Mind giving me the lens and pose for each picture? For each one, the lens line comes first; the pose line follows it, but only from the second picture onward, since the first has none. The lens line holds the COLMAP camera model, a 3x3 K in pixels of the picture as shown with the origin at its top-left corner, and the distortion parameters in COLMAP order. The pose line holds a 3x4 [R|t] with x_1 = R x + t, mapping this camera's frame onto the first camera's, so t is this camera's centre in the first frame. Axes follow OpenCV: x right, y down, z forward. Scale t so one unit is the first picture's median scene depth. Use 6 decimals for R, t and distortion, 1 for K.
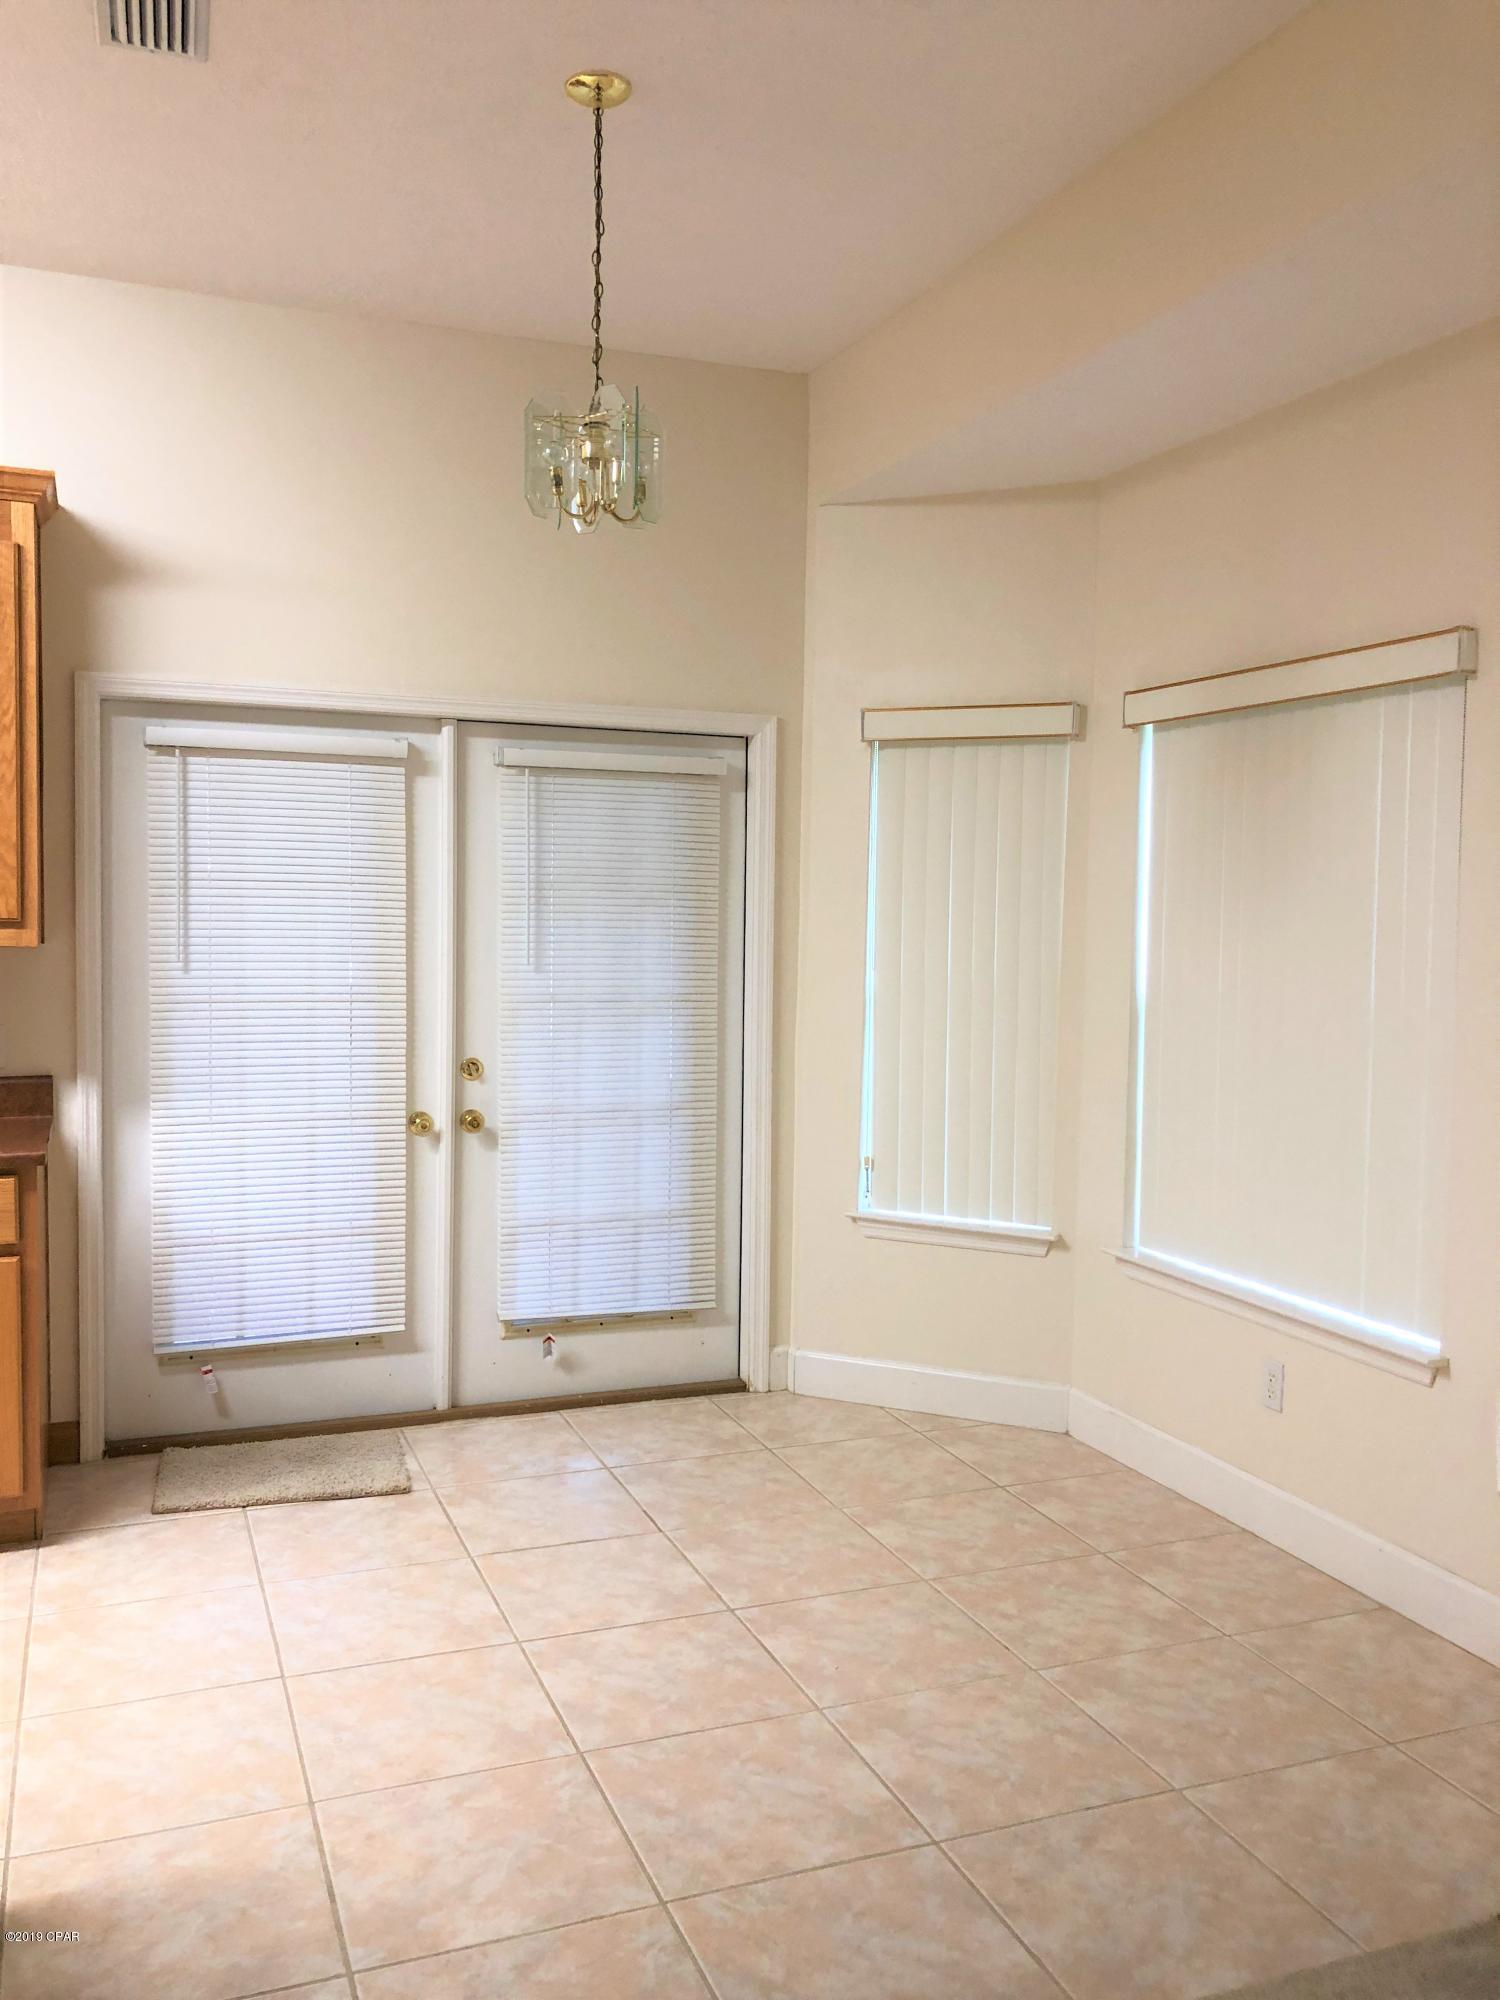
lens RADIAL K [[1638.9, 0, 754.0], [0, 1638.9, 986.7], [0, 0, 1]] dist [0.020966, -0.007886]
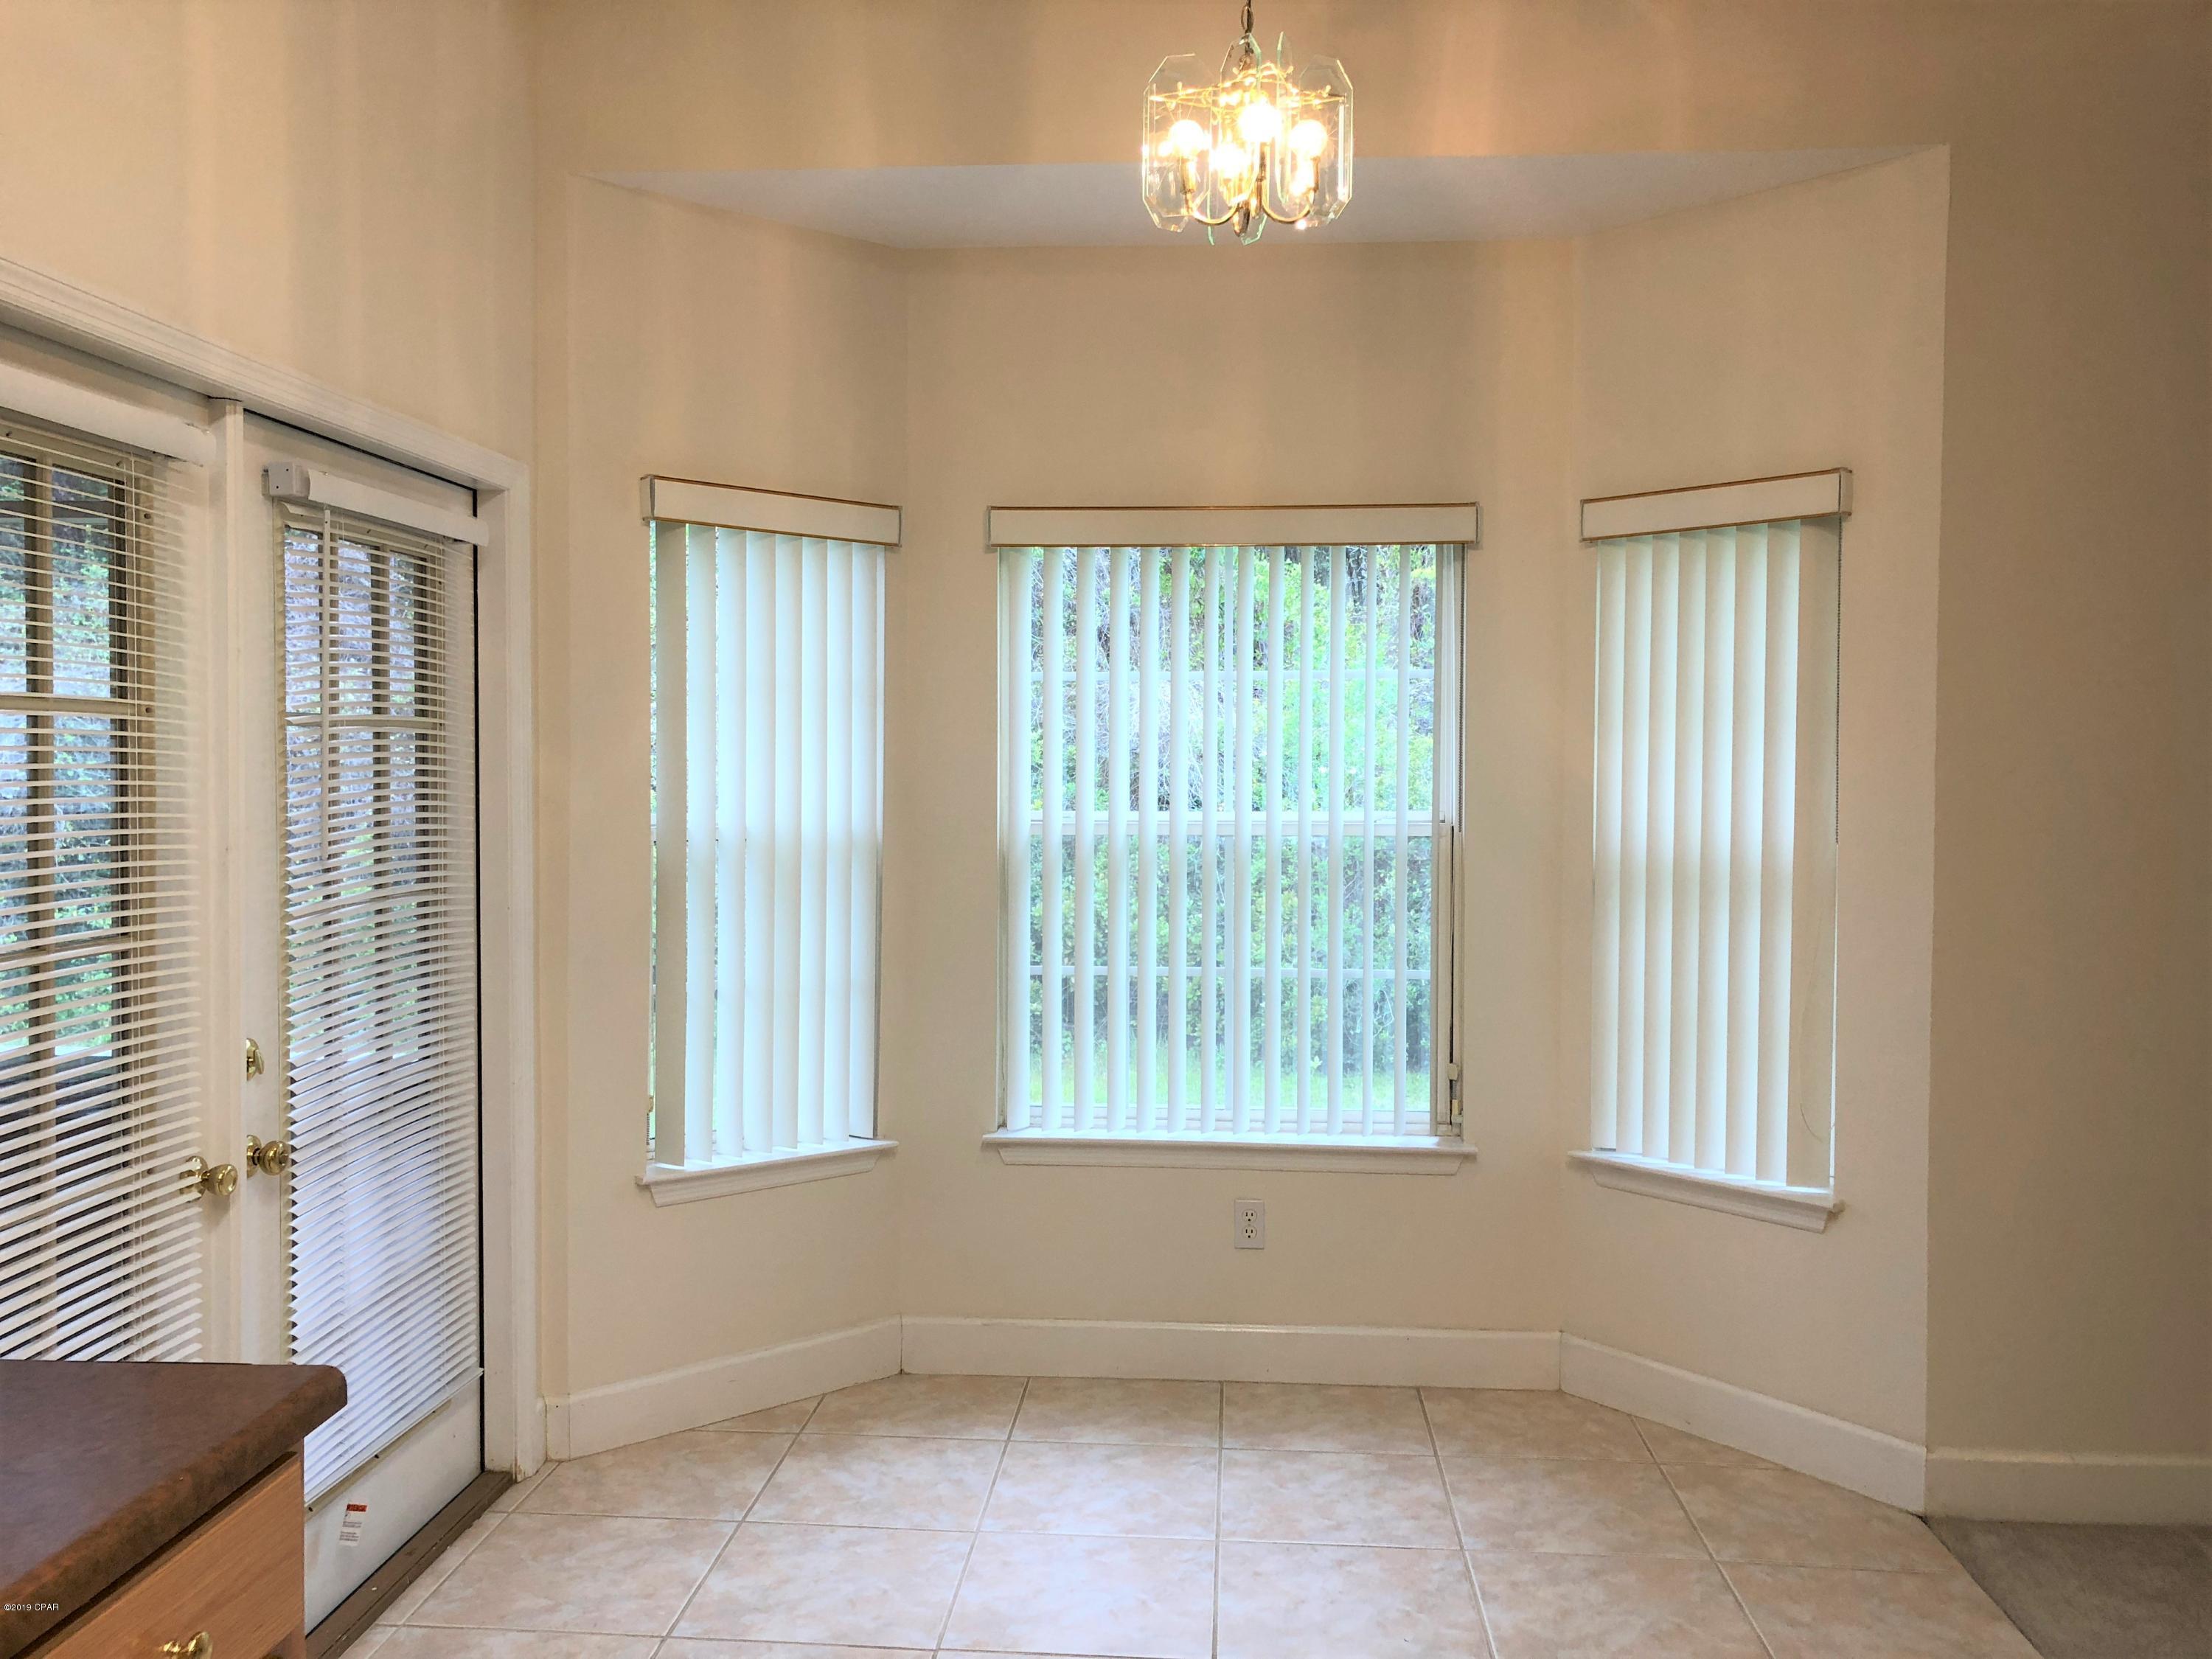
lens RADIAL K [[1880.5, 0, 1106.0], [0, 1880.5, 829.5], [0, 0, 1]] dist [0.011721, 0.005032]
pose [[0.441297, -0.053060, 0.895791, -0.738678], [0.053581, 0.998027, 0.032720, -0.027967], [-0.895760, 0.033558, 0.443269, 0.613343]]
